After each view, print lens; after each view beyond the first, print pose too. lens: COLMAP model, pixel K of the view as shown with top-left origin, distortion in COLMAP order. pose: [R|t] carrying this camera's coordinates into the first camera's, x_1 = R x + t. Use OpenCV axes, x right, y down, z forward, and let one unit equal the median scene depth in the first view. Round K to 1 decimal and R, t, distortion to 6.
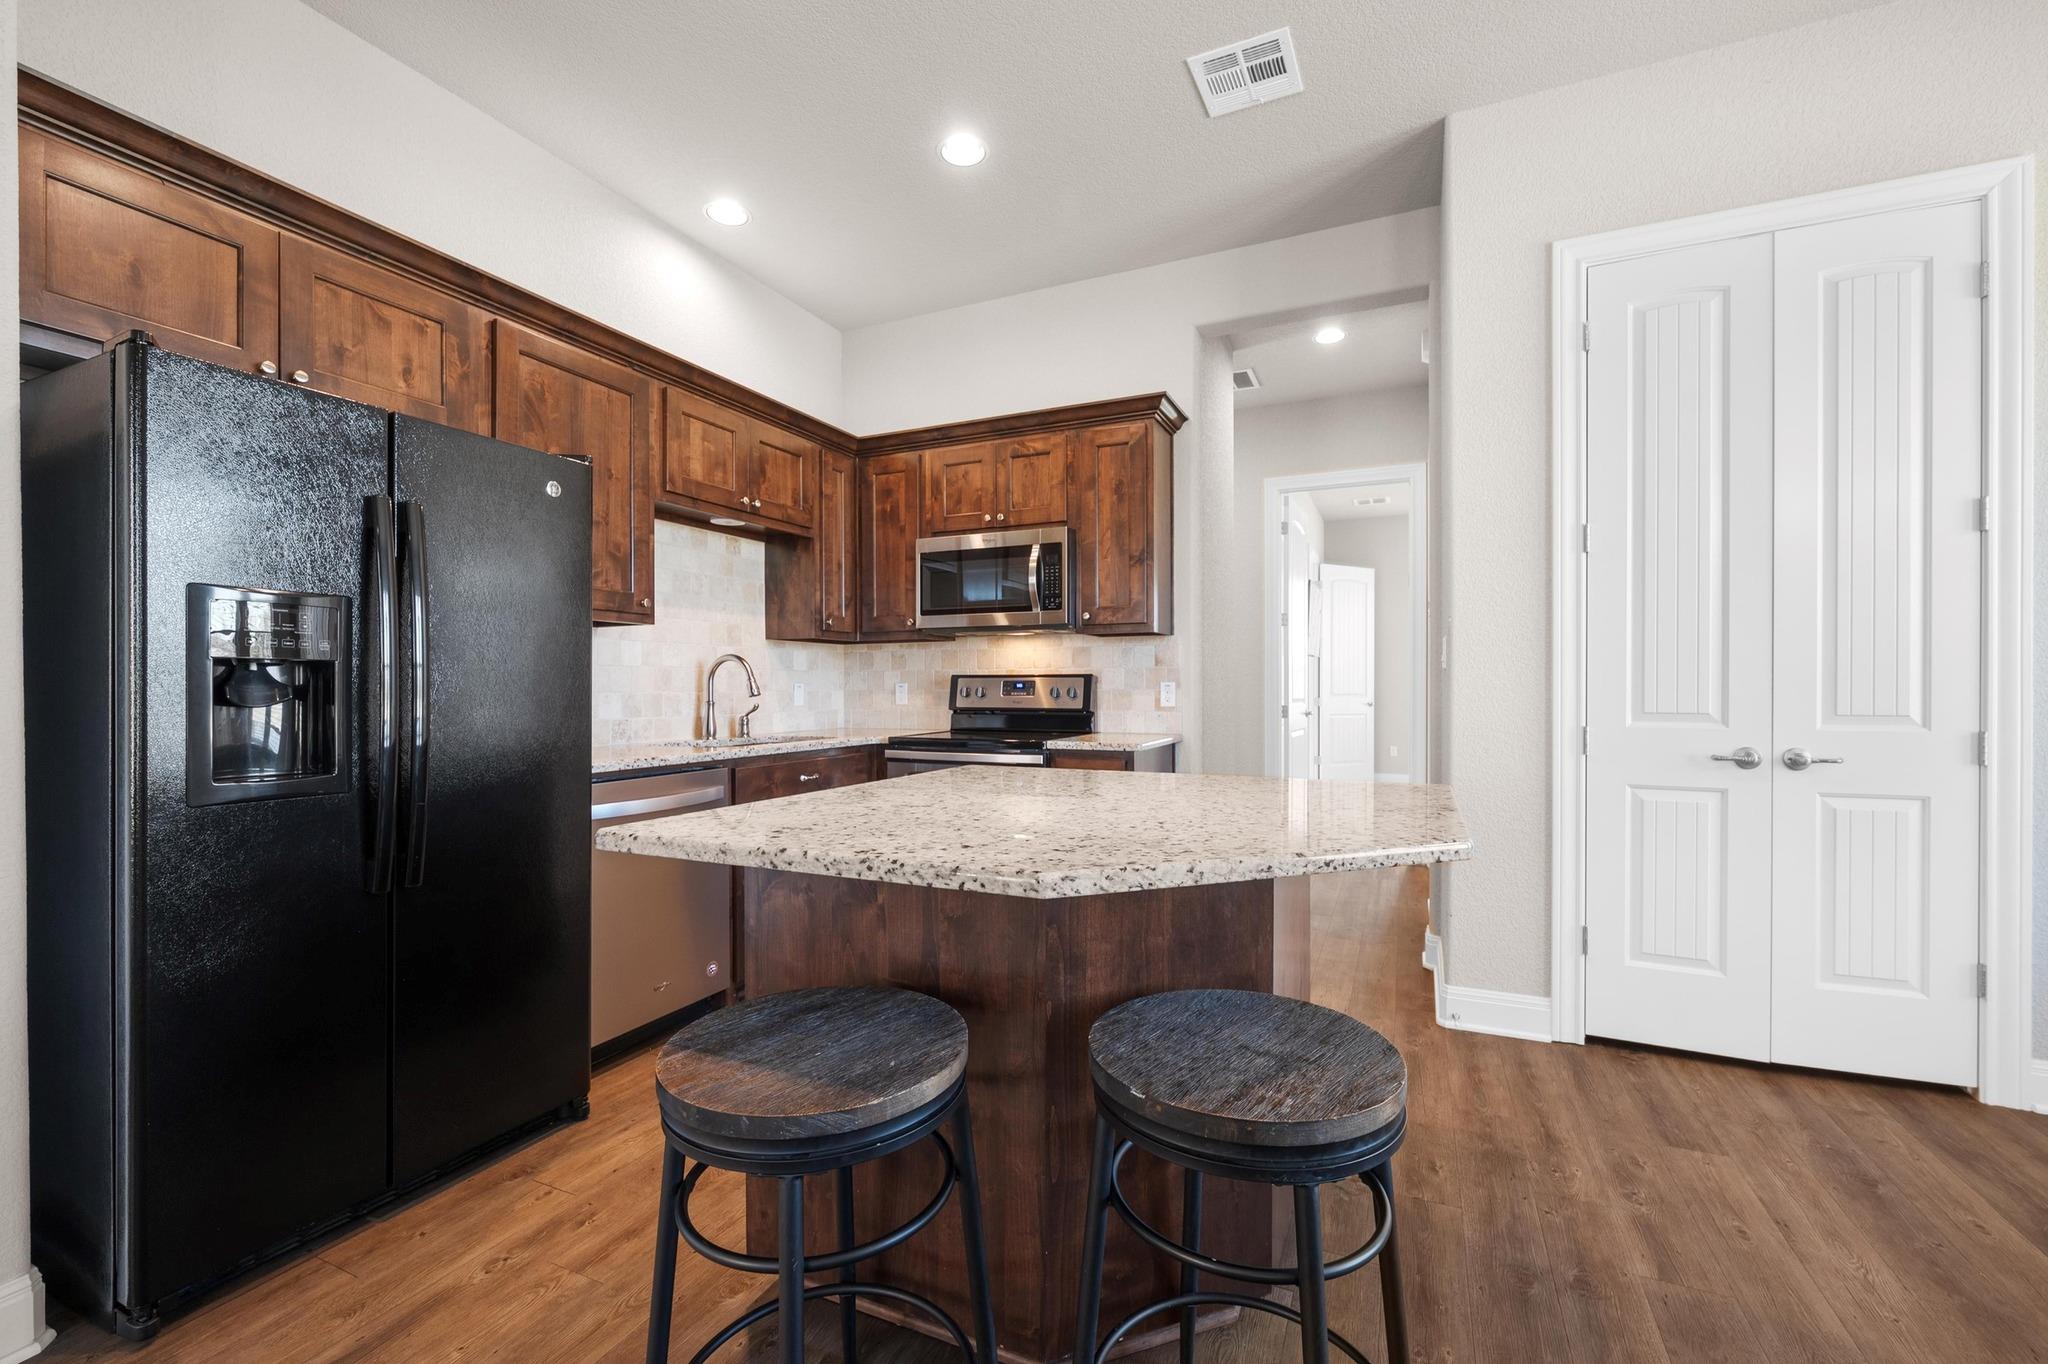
lens RADIAL K [[839.4, 0, 1040.5], [0, 839.4, 693.8], [0, 0, 1]] dist [-0.001721, 0.000023]
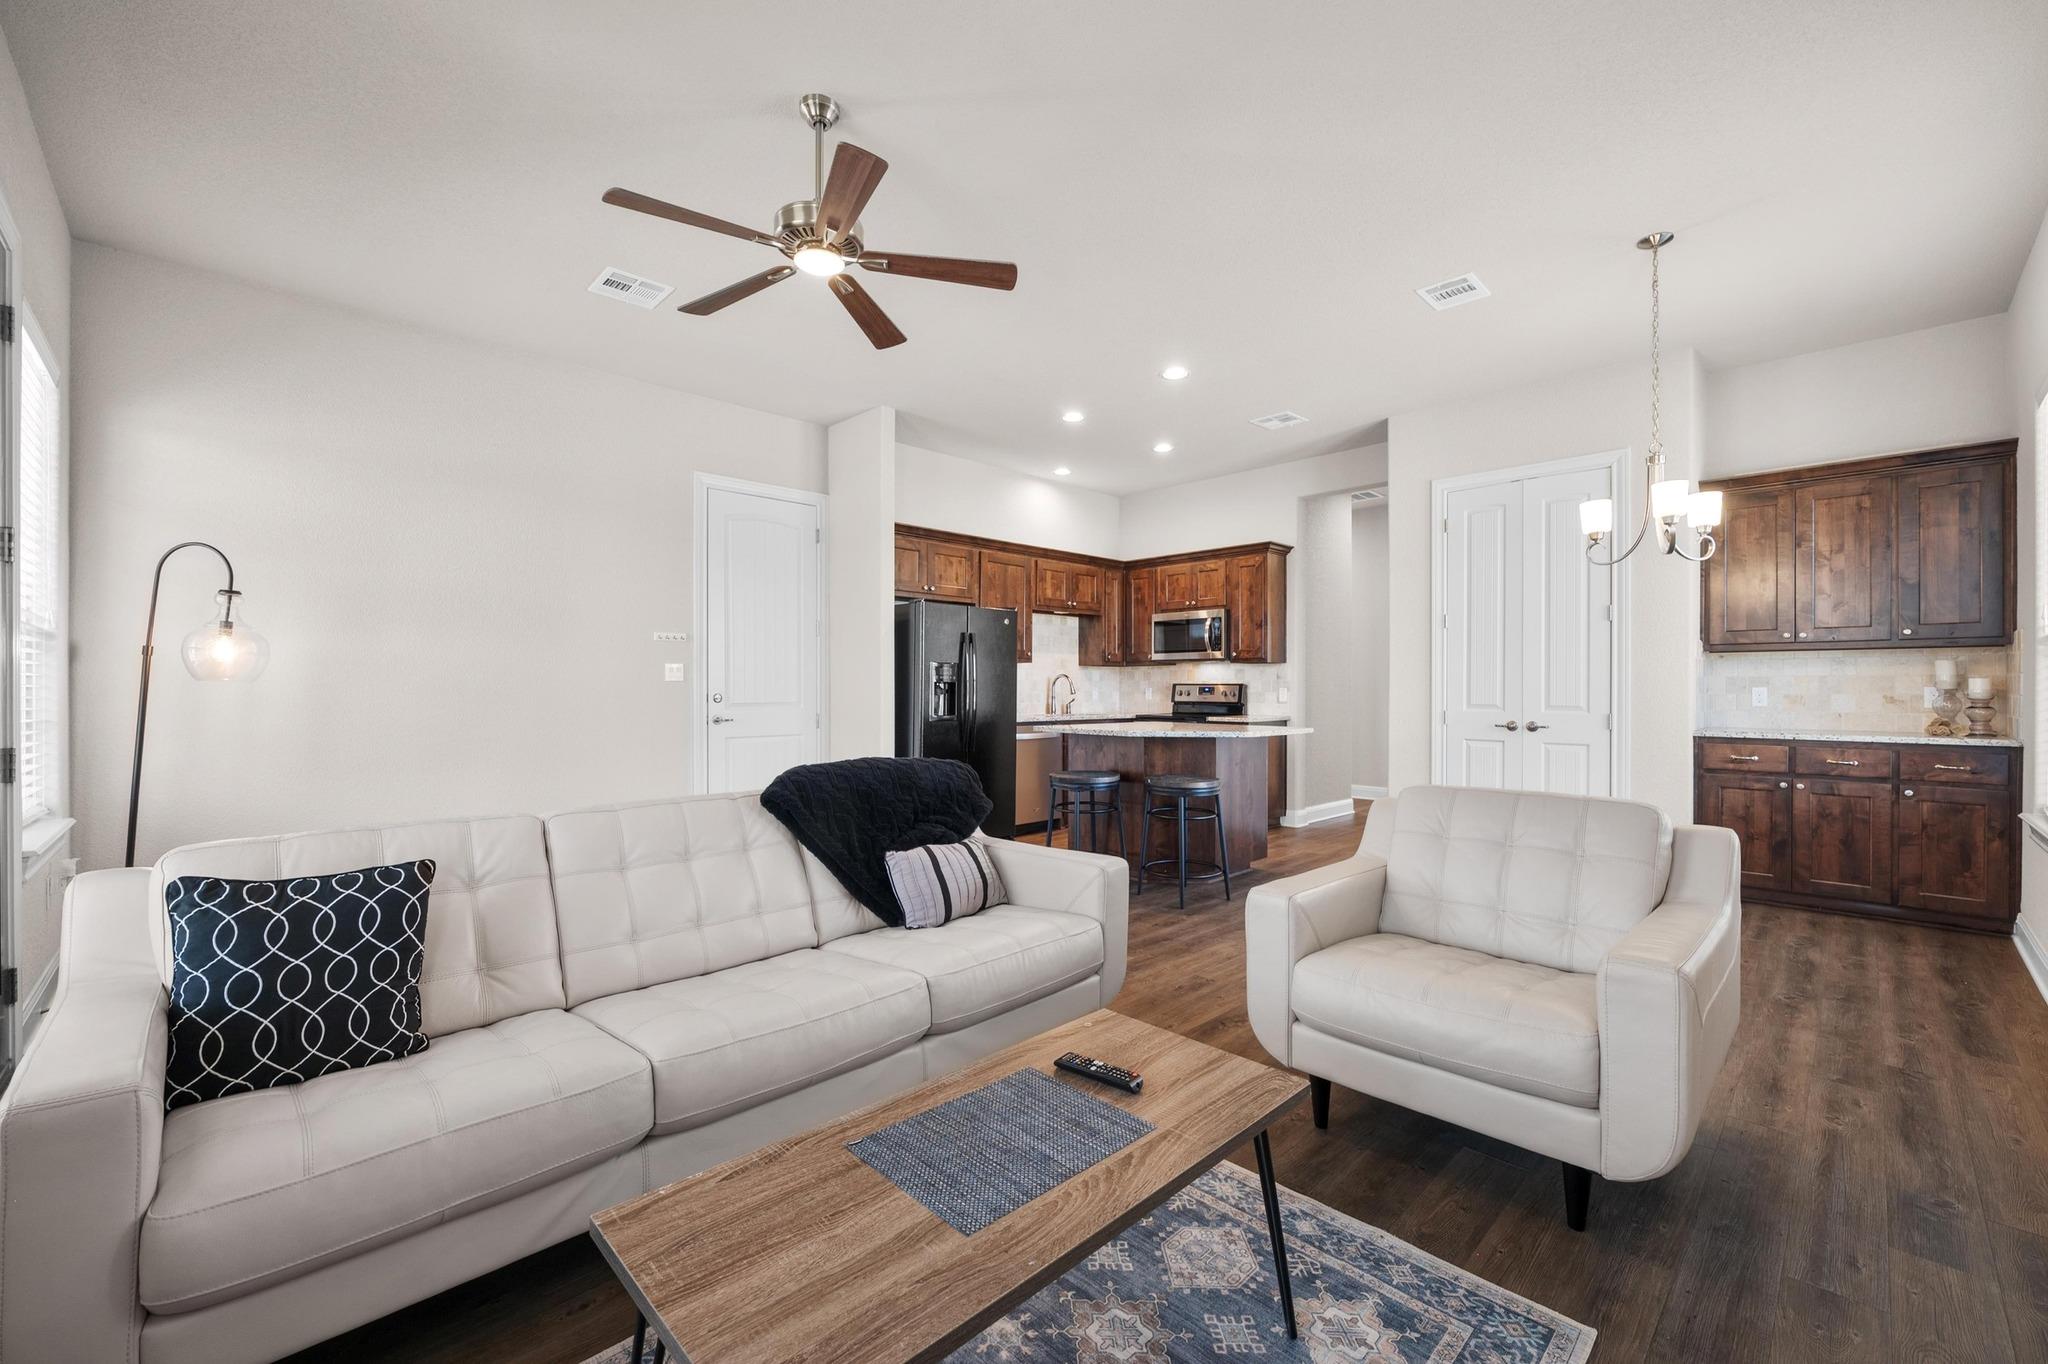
lens RADIAL K [[829.6, 0, 1043.7], [0, 829.6, 683.3], [0, 0, 1]] dist [-0.002866, 0.000070]
pose [[0.932228, 0.002324, -0.361864, 0.324488], [-0.007340, 0.999895, -0.012487, 0.002385], [0.361797, 0.014297, 0.932147, -0.911813]]
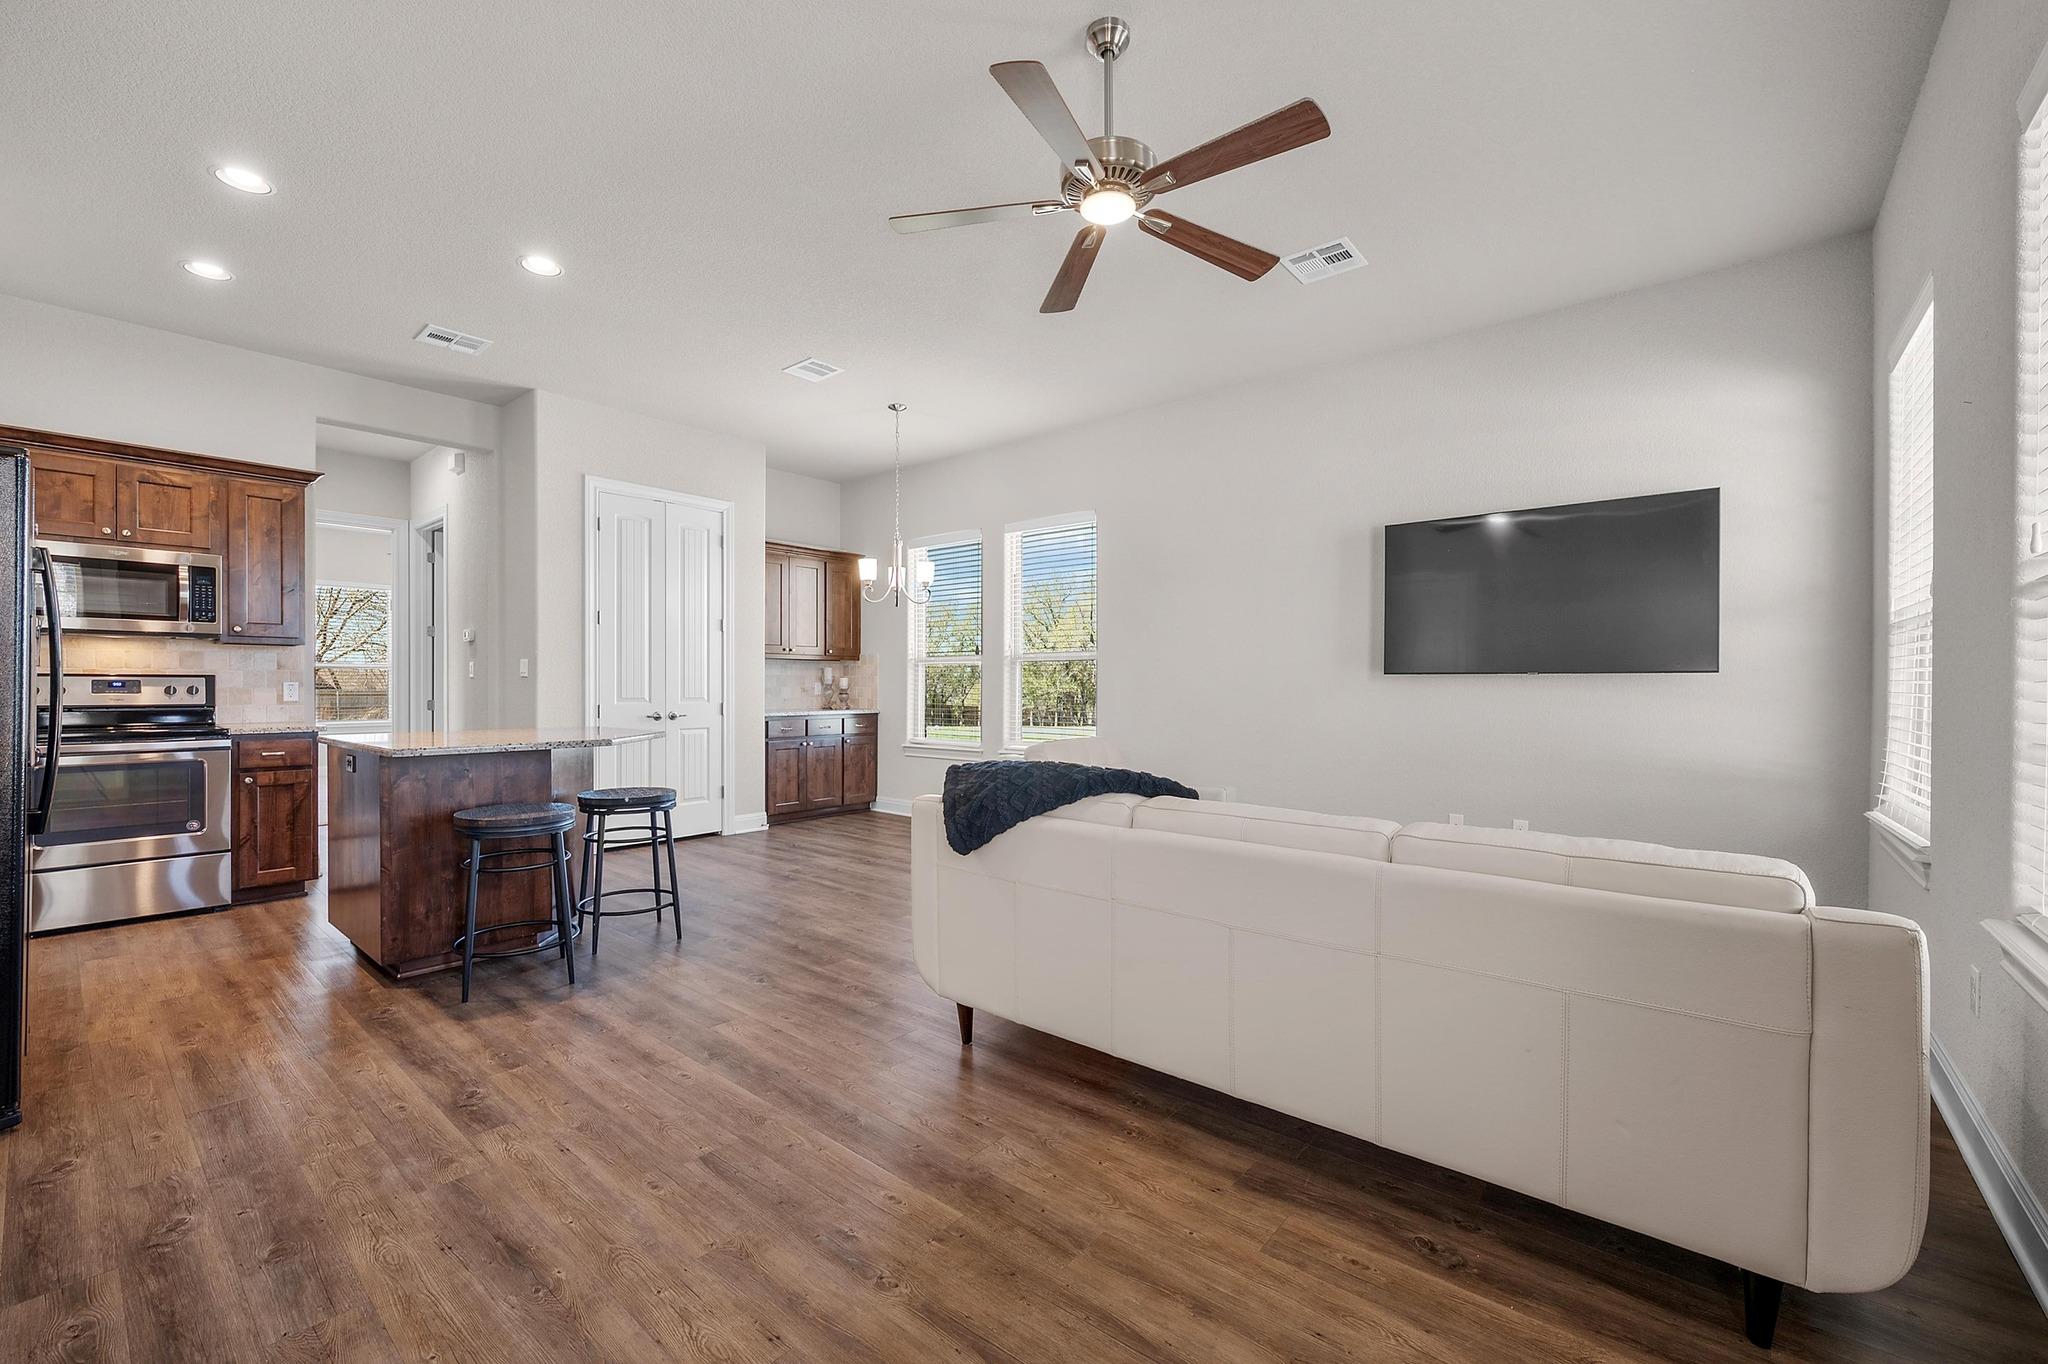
lens RADIAL K [[829.6, 0, 1007.0], [0, 829.6, 689.9], [0, 0, 1]] dist [-0.002866, 0.000070]
pose [[0.290458, -0.002637, 0.956884, -0.756094], [0.003812, 0.999991, 0.001599, 0.000425], [-0.956880, 0.003183, 0.290466, -0.432202]]
